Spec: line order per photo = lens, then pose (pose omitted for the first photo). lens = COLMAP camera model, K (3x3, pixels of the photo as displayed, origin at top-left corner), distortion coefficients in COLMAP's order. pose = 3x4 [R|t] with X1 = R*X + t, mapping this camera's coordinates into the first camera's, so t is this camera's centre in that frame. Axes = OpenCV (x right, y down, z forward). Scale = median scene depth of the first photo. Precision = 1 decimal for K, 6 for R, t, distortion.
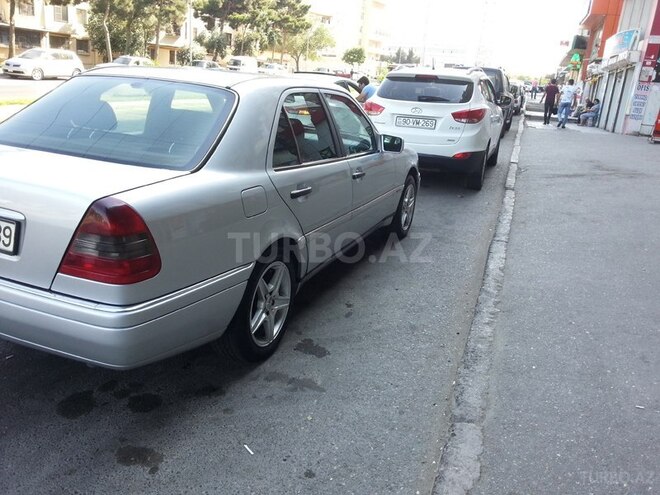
lens RADIAL K [[556.5, 0, 330.0], [0, 556.5, 247.5], [0, 0, 1]] dist [-0.006269, -0.012935]
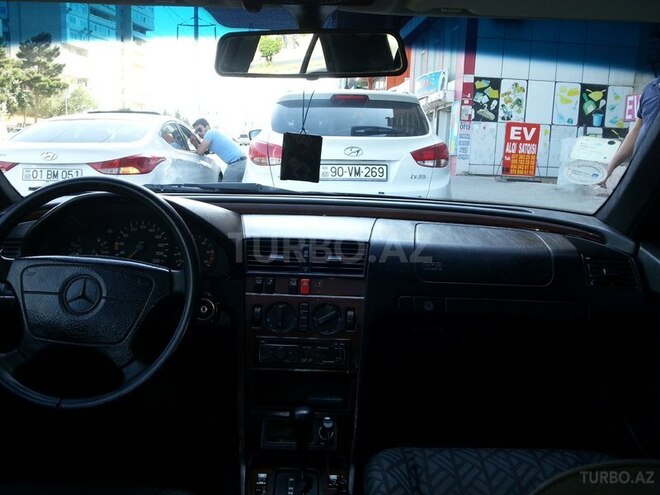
lens RADIAL K [[538.8, 0, 330.0], [0, 538.8, 247.5], [0, 0, 1]] dist [-0.092844, 0.056106]
pose [[0.909593, -0.124440, 0.396428, -0.042737], [0.162039, 0.984793, -0.062664, -0.053058], [-0.382602, 0.121236, 0.915925, 0.231250]]
